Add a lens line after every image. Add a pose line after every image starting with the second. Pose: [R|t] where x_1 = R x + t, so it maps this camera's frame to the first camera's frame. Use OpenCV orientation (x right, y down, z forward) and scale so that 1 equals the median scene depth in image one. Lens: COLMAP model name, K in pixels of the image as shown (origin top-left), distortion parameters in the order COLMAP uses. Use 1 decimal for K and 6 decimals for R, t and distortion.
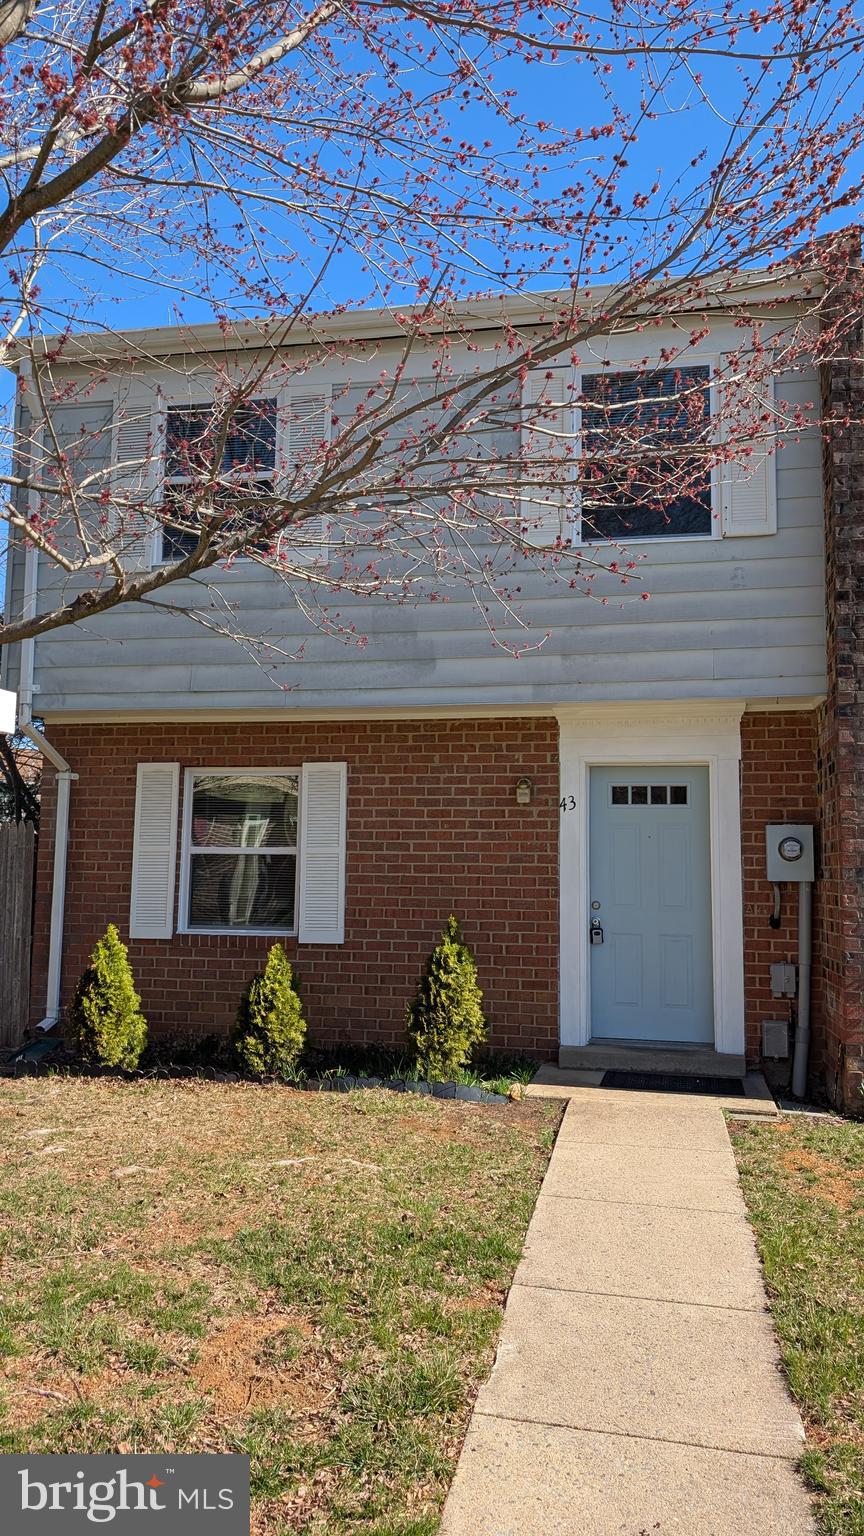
lens RADIAL K [[1123.5, 0, 432.0], [0, 1123.5, 768.0], [0, 0, 1]] dist [0.015507, -0.001370]
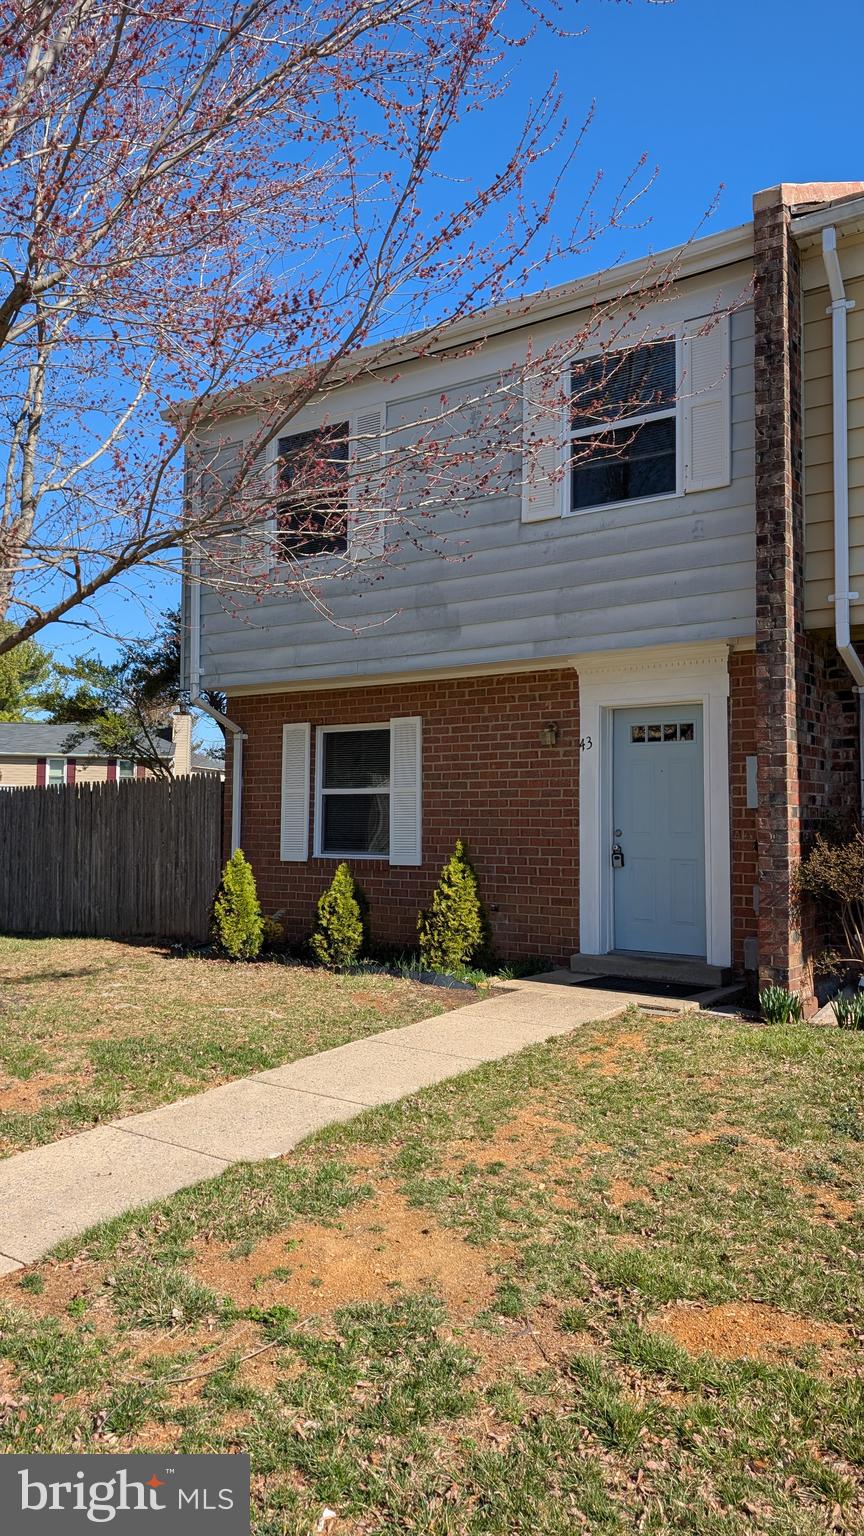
lens RADIAL K [[1123.5, 0, 432.0], [0, 1123.5, 768.0], [0, 0, 1]] dist [0.015507, -0.001370]
pose [[0.911871, -0.028478, -0.409487, 0.452130], [0.045750, 0.998426, 0.032445, 0.012588], [0.407919, -0.048320, 0.911739, -0.100719]]
